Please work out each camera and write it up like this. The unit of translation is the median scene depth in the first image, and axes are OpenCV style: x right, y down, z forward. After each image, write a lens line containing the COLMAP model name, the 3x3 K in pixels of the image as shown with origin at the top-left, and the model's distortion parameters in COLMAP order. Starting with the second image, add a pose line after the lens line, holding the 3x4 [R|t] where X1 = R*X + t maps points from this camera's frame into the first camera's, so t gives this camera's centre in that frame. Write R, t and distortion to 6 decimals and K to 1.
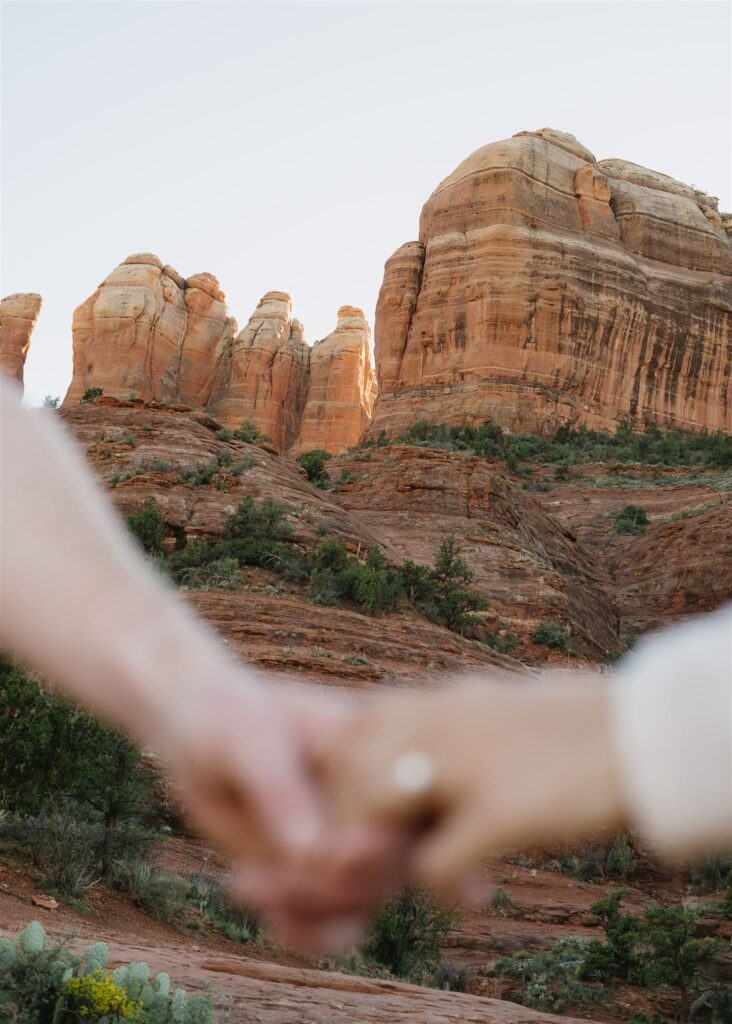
lens RADIAL K [[1582.1, 0, 390.6], [0, 1582.1, 520.1], [0, 0, 1]] dist [0.001924, 0.000000]
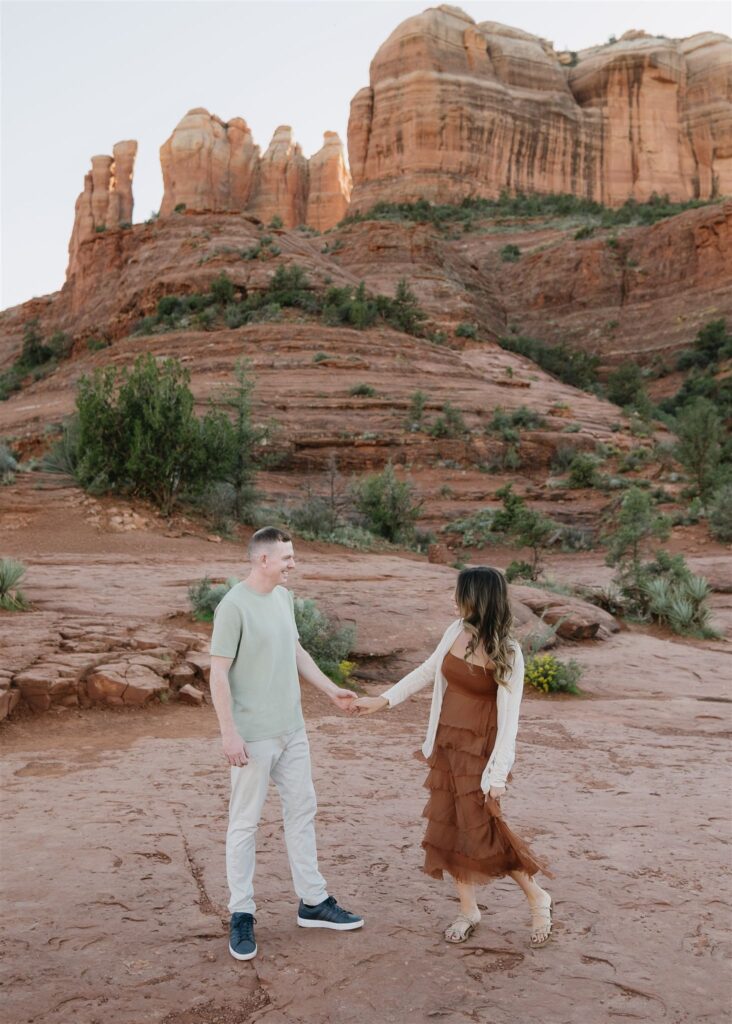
lens RADIAL K [[1057.5, 0, 392.1], [0, 1057.5, 435.3], [0, 0, 1]] dist [-0.000193, 0.000000]
pose [[0.996156, -0.087428, 0.005365, 0.005148], [0.083967, 0.970575, 0.225687, -0.080239], [-0.024939, -0.224369, 0.974185, -0.134394]]
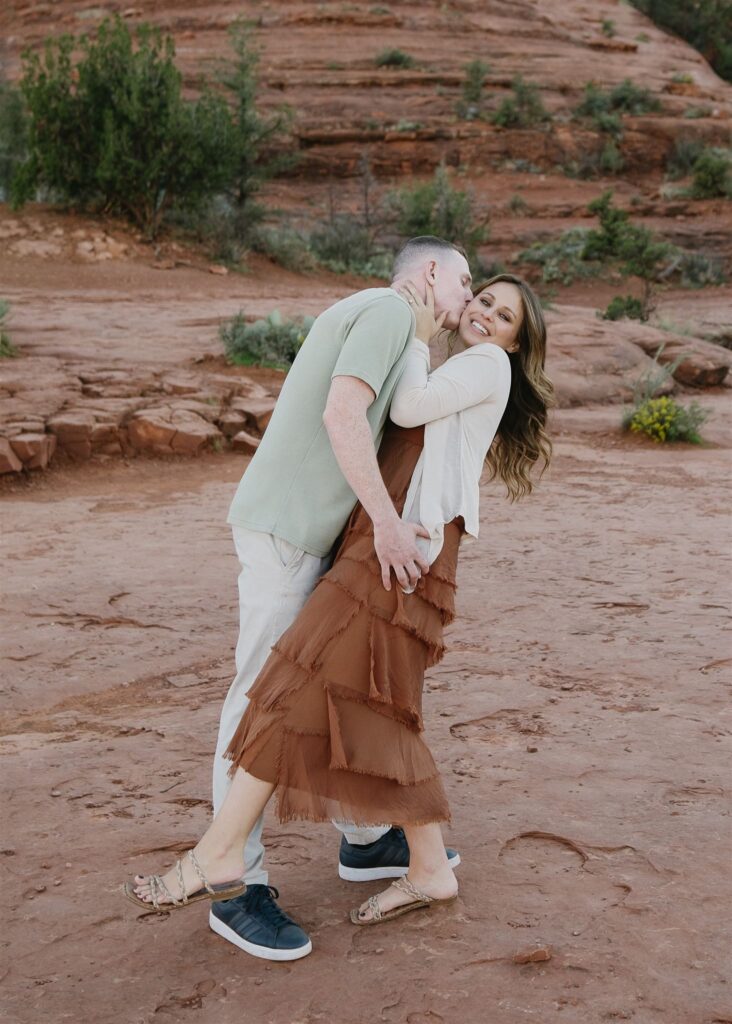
lens RADIAL K [[1703.9, 0, 475.9], [0, 1703.9, 400.8], [0, 0, 1]] dist [-0.003821, 0.000000]
pose [[0.994221, -0.103089, 0.029940, -0.017399], [0.083753, 0.919371, 0.384373, -0.115187], [-0.067151, -0.379644, 0.922692, -0.260132]]
